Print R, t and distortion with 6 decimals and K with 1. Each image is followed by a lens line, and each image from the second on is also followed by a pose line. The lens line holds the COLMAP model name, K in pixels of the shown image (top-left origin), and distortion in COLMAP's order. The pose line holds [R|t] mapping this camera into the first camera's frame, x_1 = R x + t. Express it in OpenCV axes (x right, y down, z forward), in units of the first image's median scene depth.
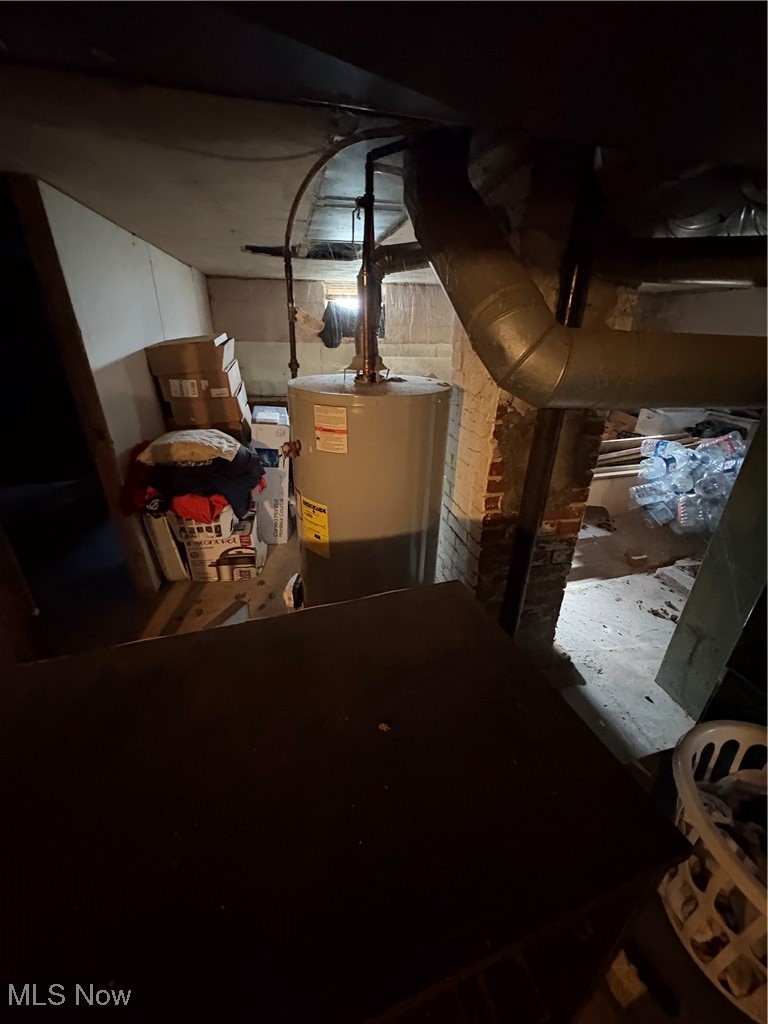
lens RADIAL K [[410.5, 0, 384.7], [0, 410.5, 513.9], [0, 0, 1]] dist [0.000033, 0.000006]
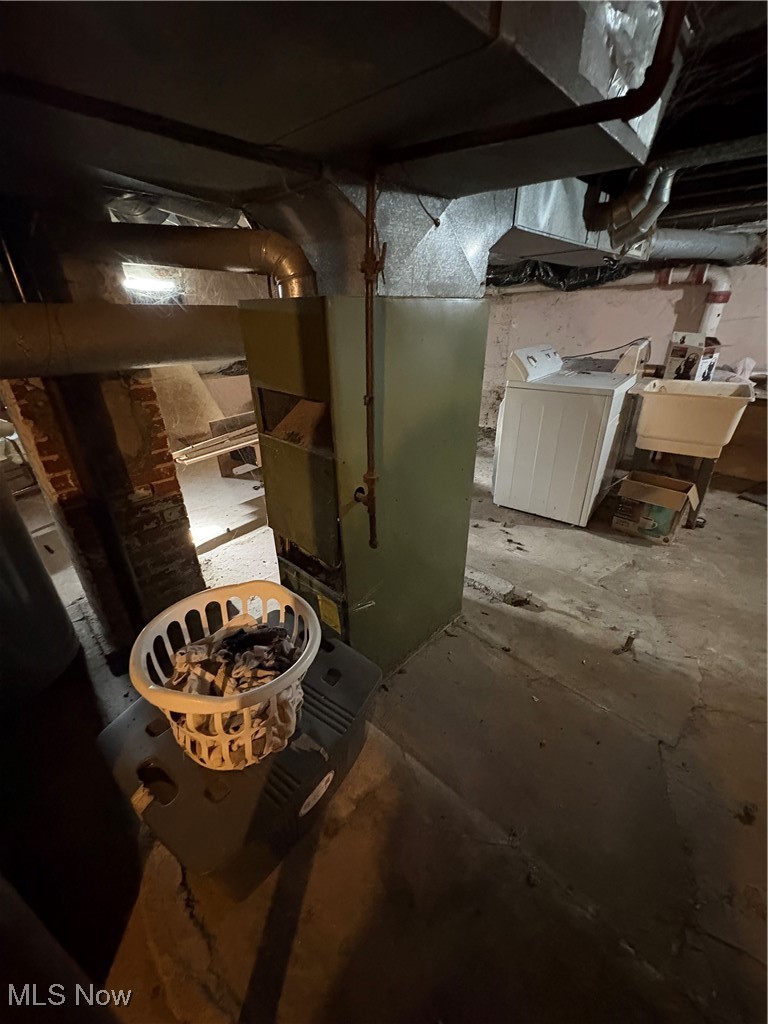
lens RADIAL K [[410.5, 0, 386.2], [0, 410.5, 508.7], [0, 0, 1]] dist [0.000033, 0.000006]
pose [[0.821309, -0.281230, 0.496348, 0.395136], [0.265568, 0.958504, 0.103650, 0.140697], [-0.504901, 0.046685, 0.861914, -0.263939]]
